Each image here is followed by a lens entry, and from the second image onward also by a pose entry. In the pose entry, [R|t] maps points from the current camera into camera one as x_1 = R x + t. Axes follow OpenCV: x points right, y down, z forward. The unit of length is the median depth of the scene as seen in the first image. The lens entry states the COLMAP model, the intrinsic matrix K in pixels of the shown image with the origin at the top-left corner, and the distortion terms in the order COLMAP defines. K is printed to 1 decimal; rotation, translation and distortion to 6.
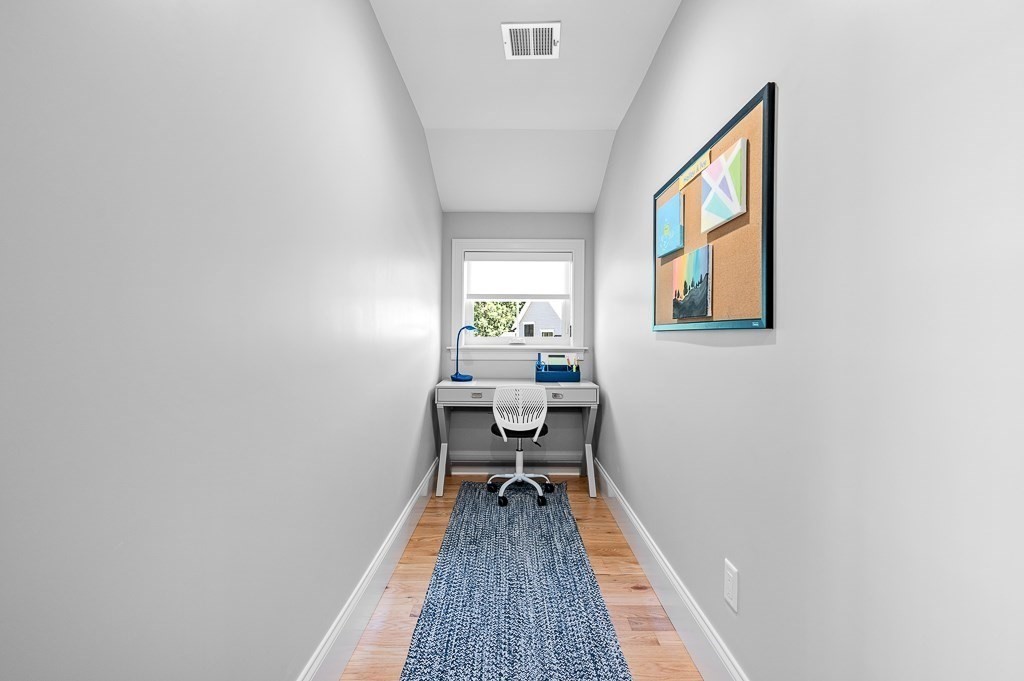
lens RADIAL K [[464.8, 0, 511.7], [0, 464.8, 338.4], [0, 0, 1]] dist [-0.000255, -0.000004]
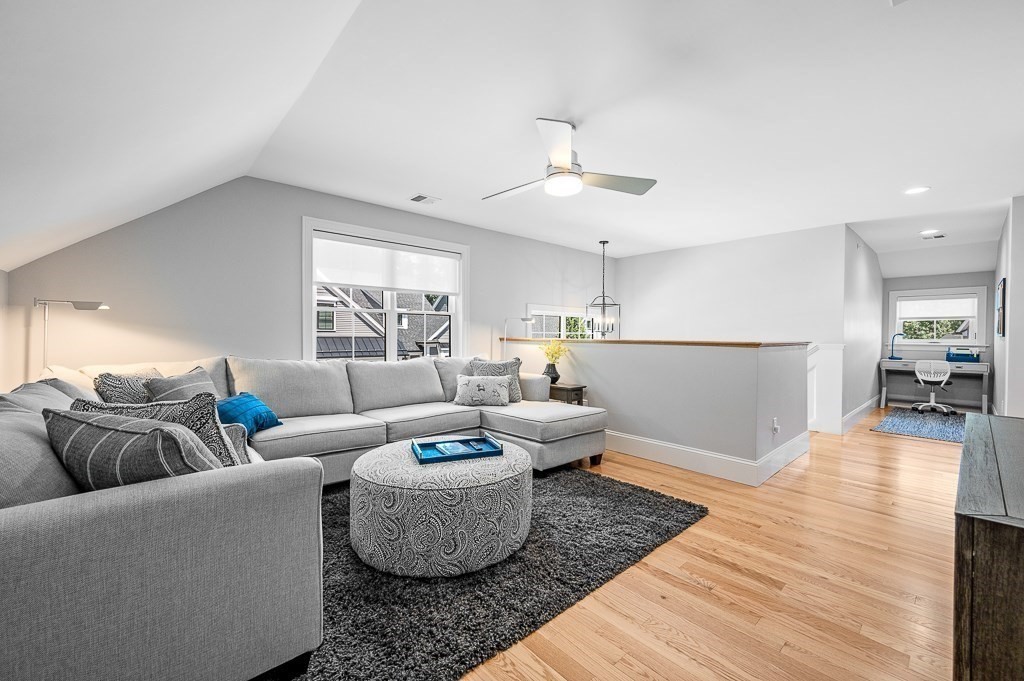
lens RADIAL K [[409.7, 0, 511.3], [0, 409.7, 340.9], [0, 0, 1]] dist [-0.003833, -0.000212]
pose [[0.667933, 0.006294, -0.744195, 0.106197], [-0.005451, 0.999979, 0.003565, 0.008422], [0.744202, 0.001676, 0.667953, -1.532426]]
